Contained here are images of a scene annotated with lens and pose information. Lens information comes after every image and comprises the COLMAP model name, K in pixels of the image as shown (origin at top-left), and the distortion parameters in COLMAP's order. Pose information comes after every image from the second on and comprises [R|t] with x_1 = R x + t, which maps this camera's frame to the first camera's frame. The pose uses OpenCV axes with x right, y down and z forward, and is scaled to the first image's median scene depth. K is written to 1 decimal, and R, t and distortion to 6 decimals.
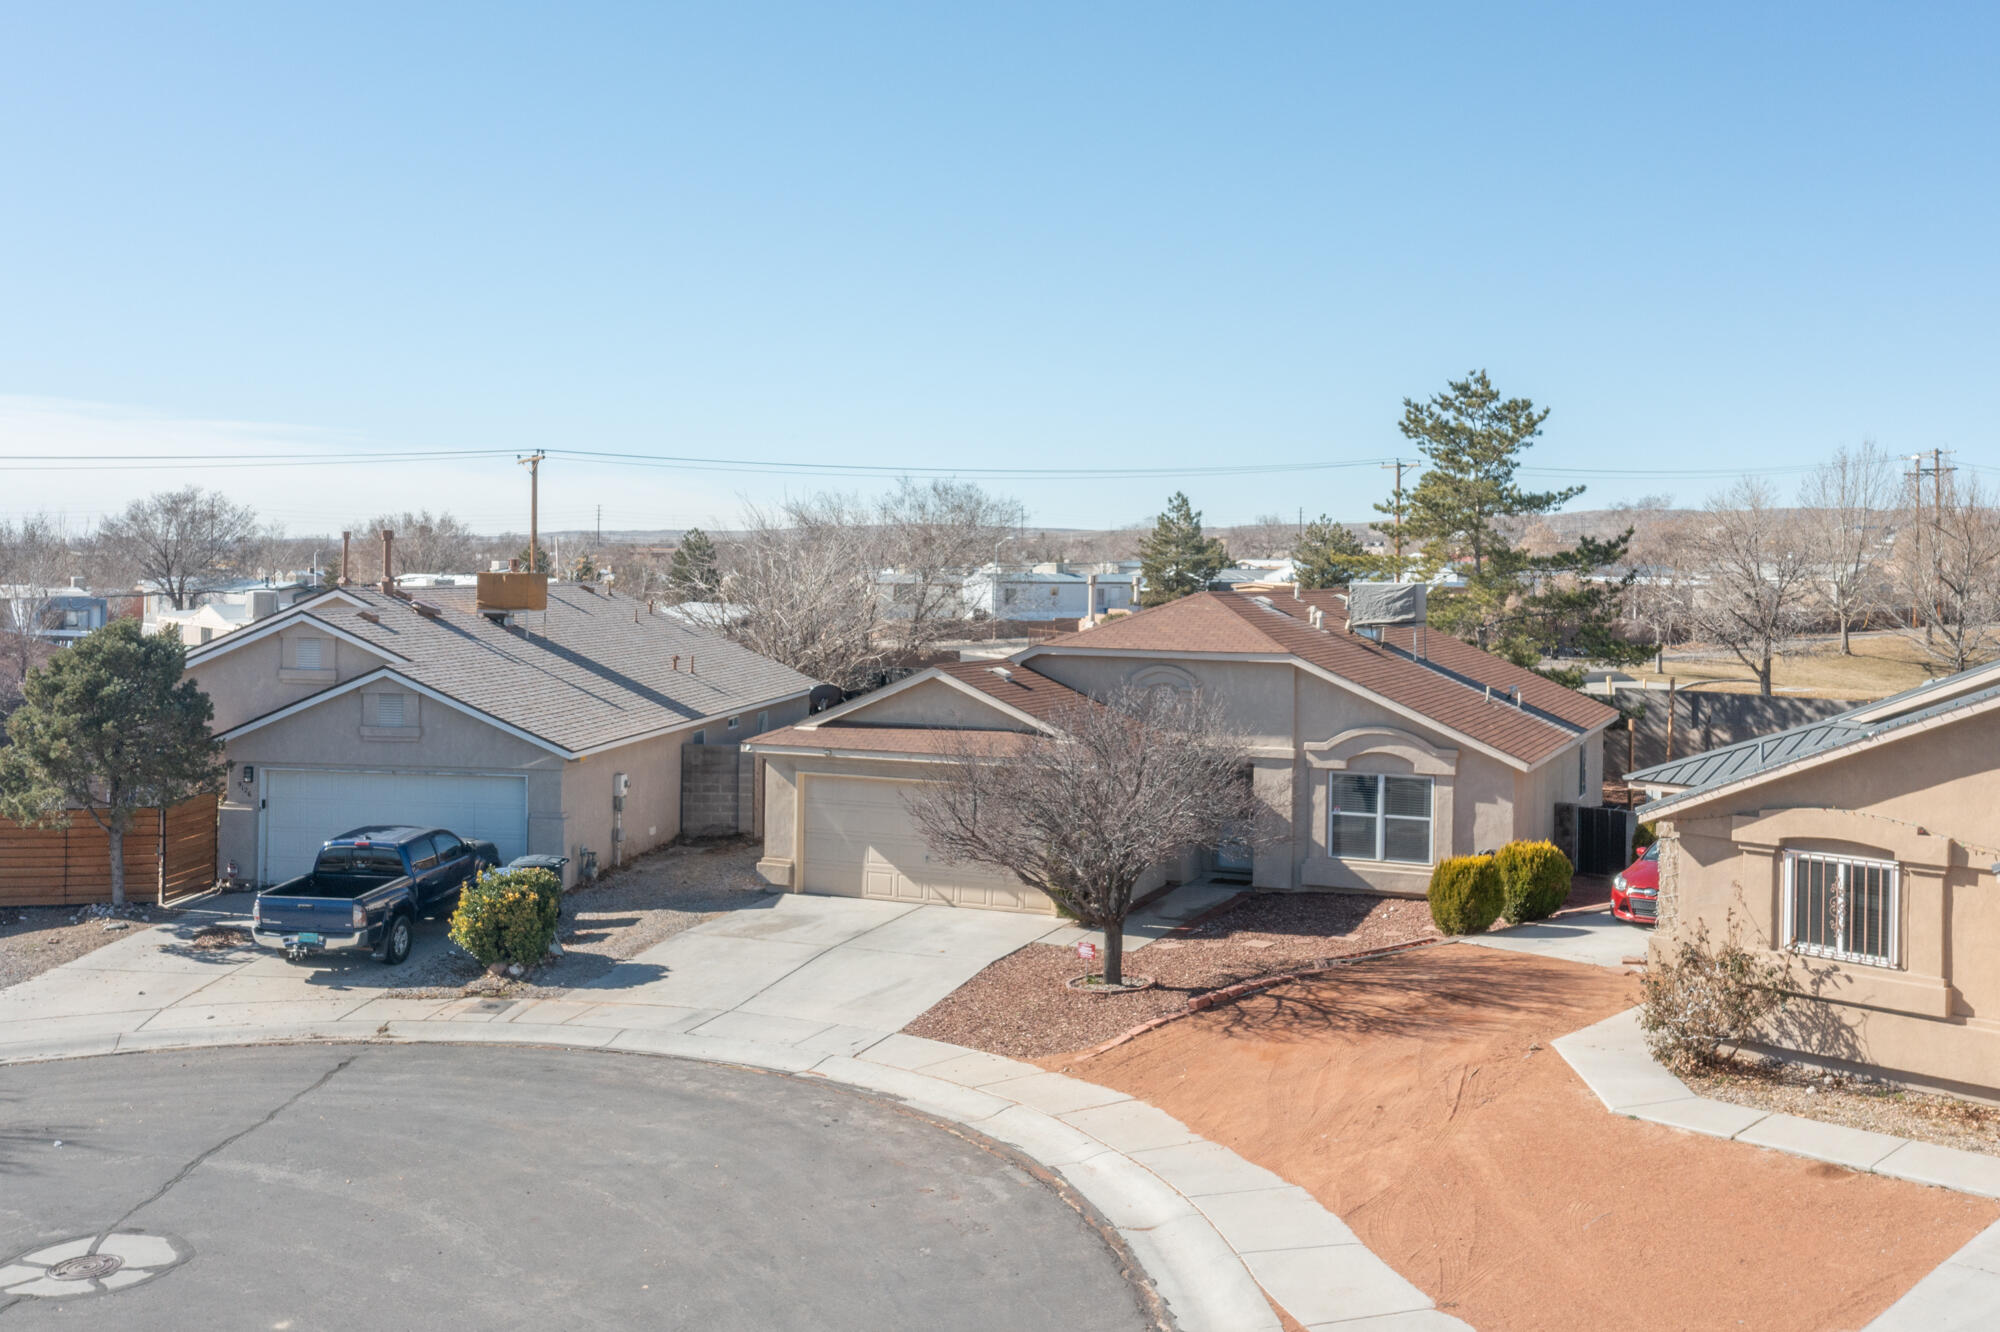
lens RADIAL K [[1826.7, 0, 1000.0], [0, 1826.7, 666.0], [0, 0, 1]] dist [0.001485, -0.002032]
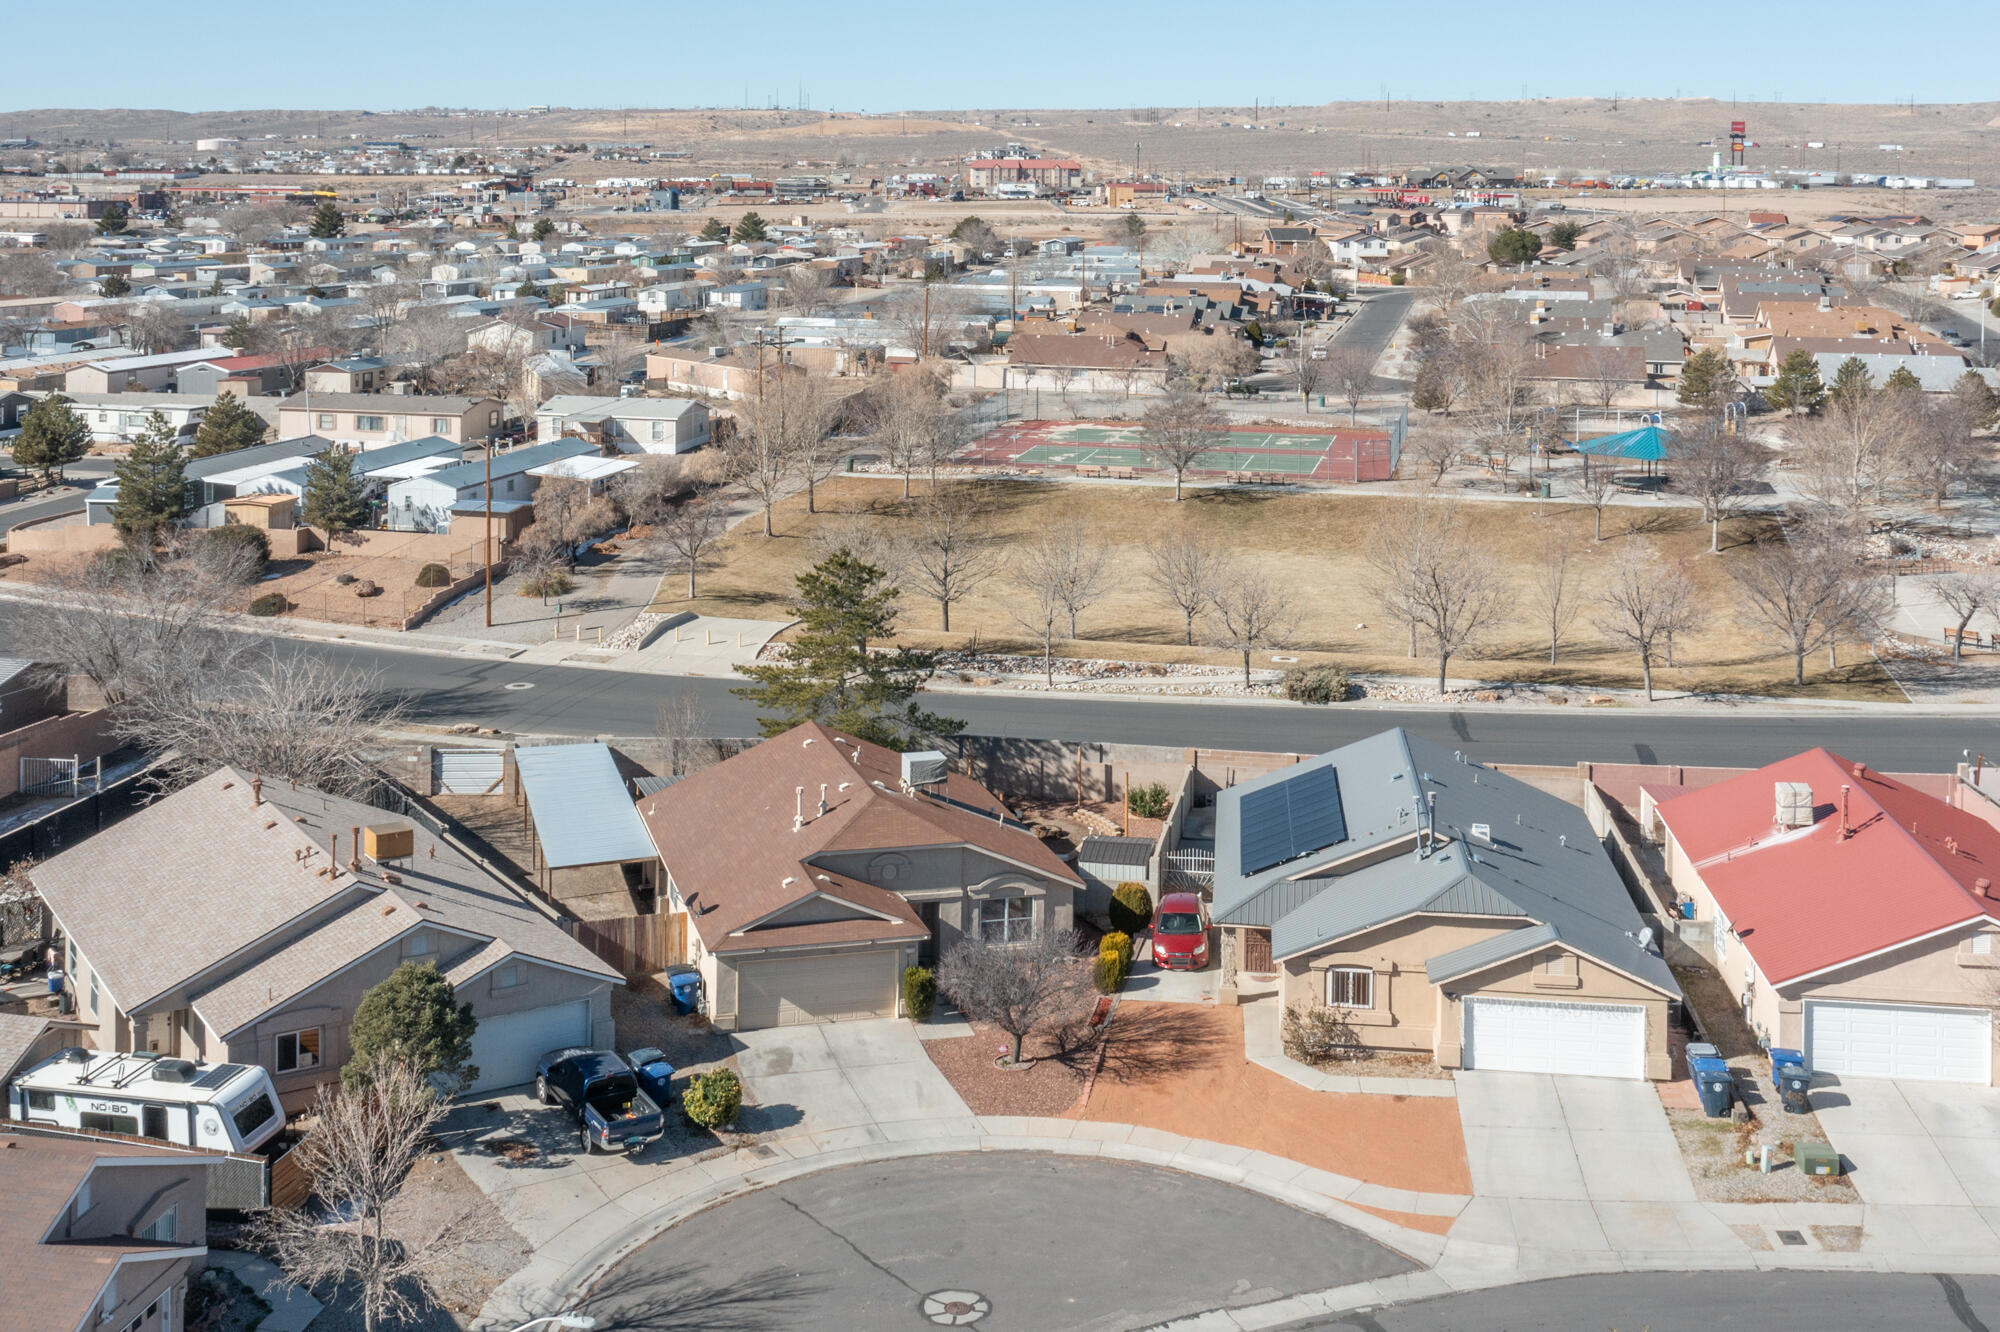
lens RADIAL K [[1826.7, 0, 1000.0], [0, 1826.7, 666.0], [0, 0, 1]] dist [0.001485, -0.002032]
pose [[0.809101, -0.102156, 0.578723, -1.362752], [0.042974, 0.992424, 0.115101, -0.625933], [-0.586097, -0.068258, 0.807361, -0.754053]]
